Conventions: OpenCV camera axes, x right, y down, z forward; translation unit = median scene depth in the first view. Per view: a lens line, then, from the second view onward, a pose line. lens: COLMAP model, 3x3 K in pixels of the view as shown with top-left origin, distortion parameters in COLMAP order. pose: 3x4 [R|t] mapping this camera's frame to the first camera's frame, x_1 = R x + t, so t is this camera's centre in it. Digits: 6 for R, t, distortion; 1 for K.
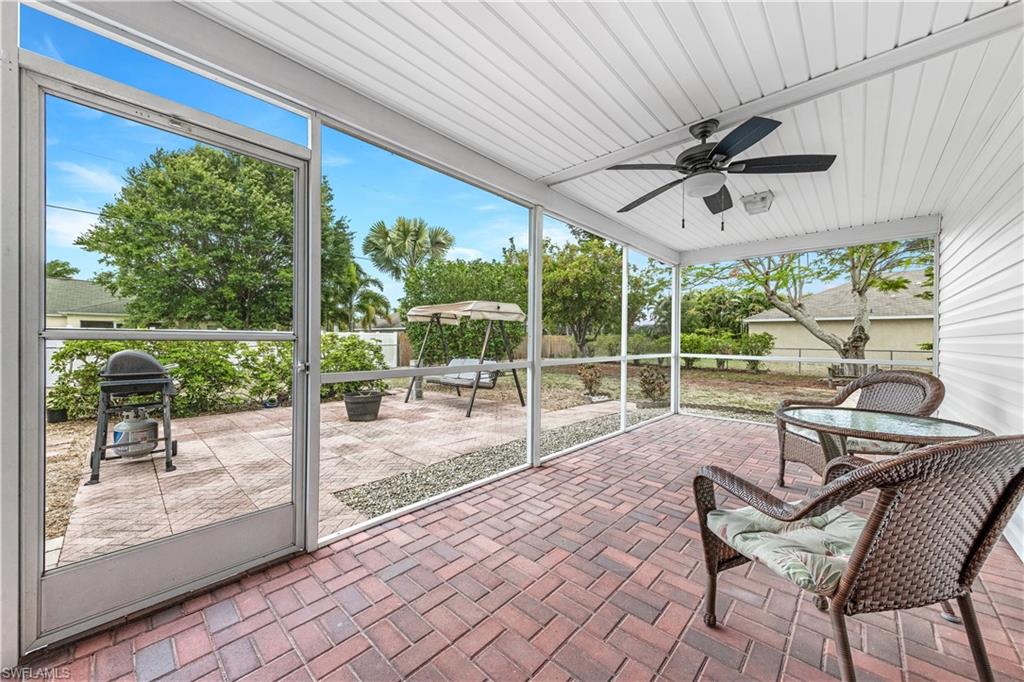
lens RADIAL K [[374.3, 0, 512.0], [0, 374.3, 341.0], [0, 0, 1]] dist [-0.000208, 0.000045]
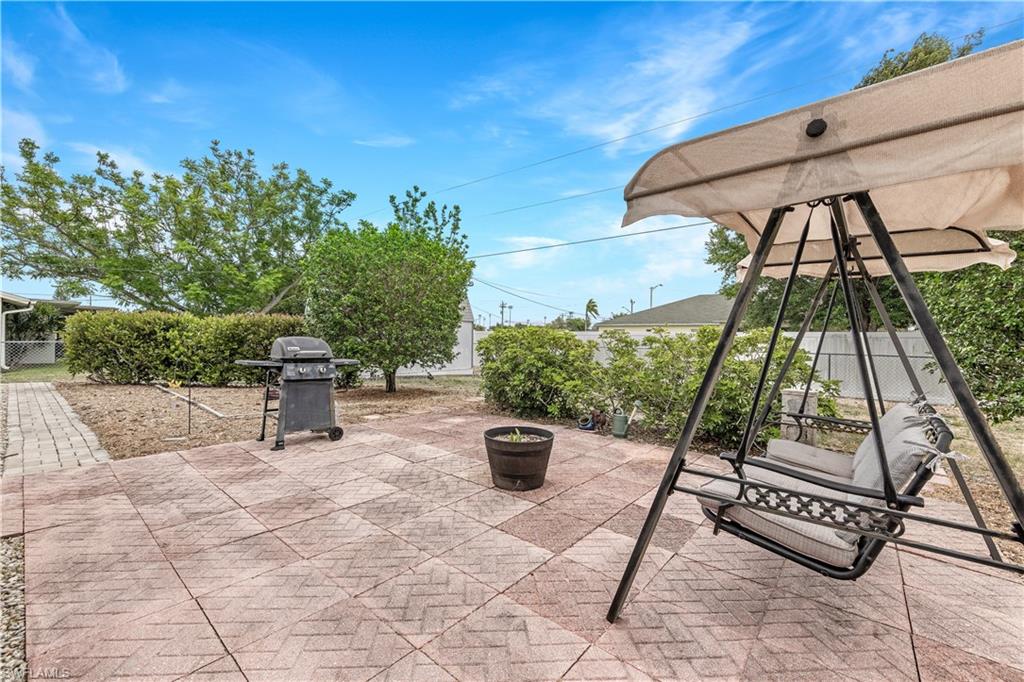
lens RADIAL K [[401.1, 0, 512.0], [0, 401.1, 341.0], [0, 0, 1]] dist [-0.000024, 0.000055]
pose [[0.062213, 0.000093, -0.998063, 0.066978], [-0.024296, 0.999704, -0.001421, 0.003754], [0.997767, 0.024337, 0.062197, 0.372732]]
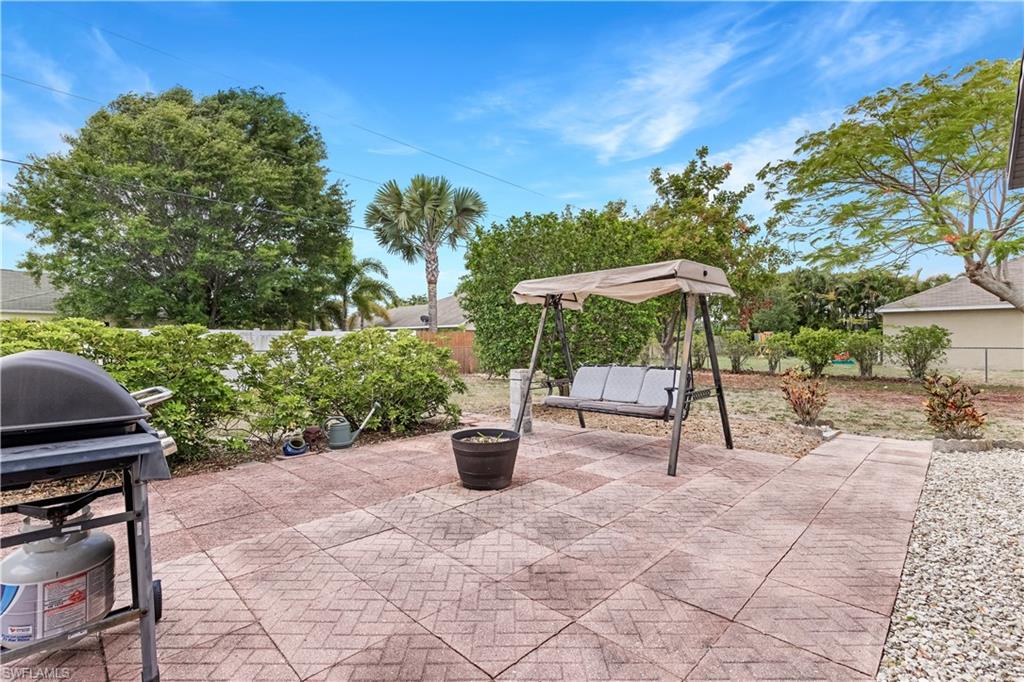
lens RADIAL K [[461.4, 0, 512.0], [0, 461.4, 341.0], [0, 0, 1]] dist [0.000715, 0.000114]
pose [[0.999658, -0.010868, -0.023789, -0.134366], [0.010732, 0.999925, -0.005837, 0.005091], [0.023851, 0.005580, 0.999700, 0.136797]]
